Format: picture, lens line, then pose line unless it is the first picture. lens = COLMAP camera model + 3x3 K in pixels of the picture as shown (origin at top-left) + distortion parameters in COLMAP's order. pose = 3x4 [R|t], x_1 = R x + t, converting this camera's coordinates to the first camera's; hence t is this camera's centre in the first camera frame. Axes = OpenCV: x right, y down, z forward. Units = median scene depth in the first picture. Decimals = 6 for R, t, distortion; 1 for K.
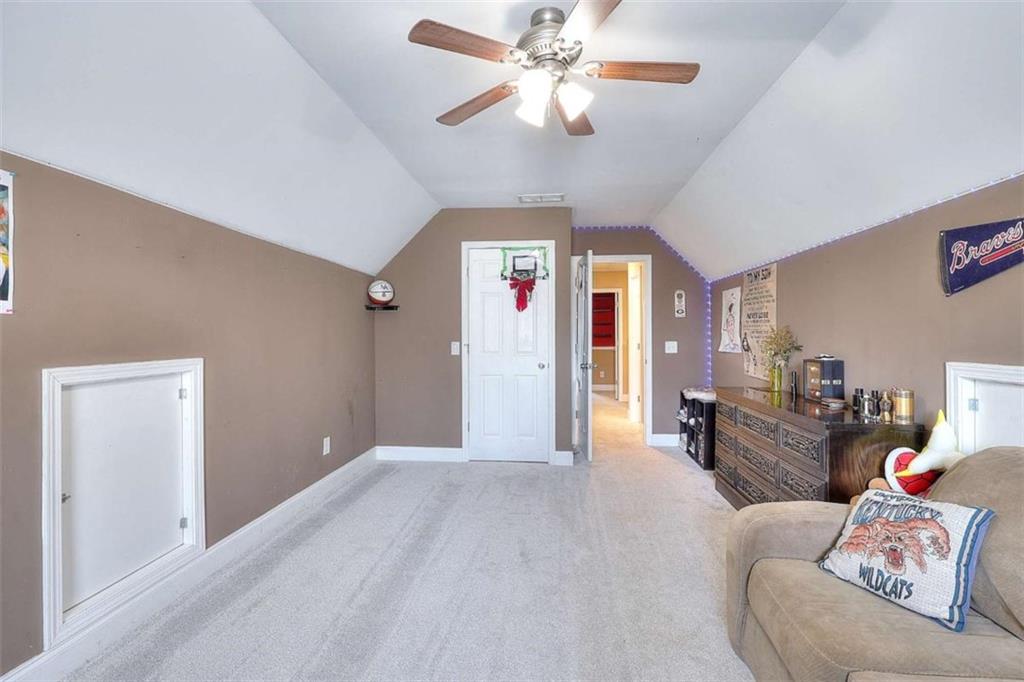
lens RADIAL K [[475.3, 0, 512.2], [0, 475.3, 337.9], [0, 0, 1]] dist [0.014003, -0.000650]
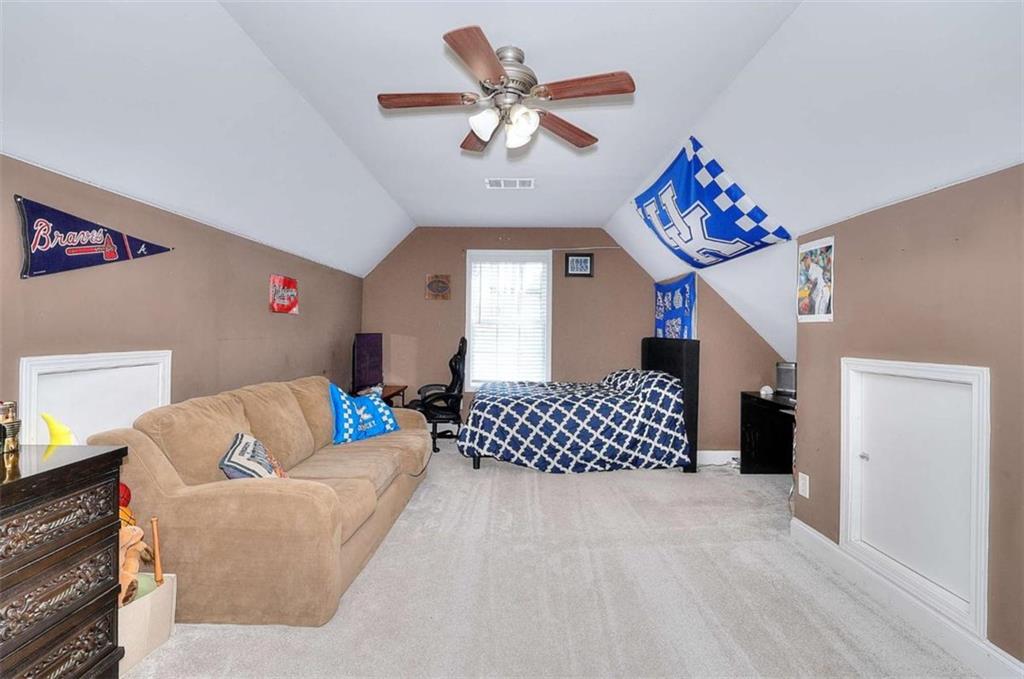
lens RADIAL K [[475.3, 0, 512.2], [0, 475.3, 335.9], [0, 0, 1]] dist [0.014003, -0.000650]
pose [[-0.996673, -0.010455, -0.080834, 0.140519], [-0.011500, 0.999856, 0.012473, -0.007397], [0.080692, 0.013361, -0.996650, 2.006389]]
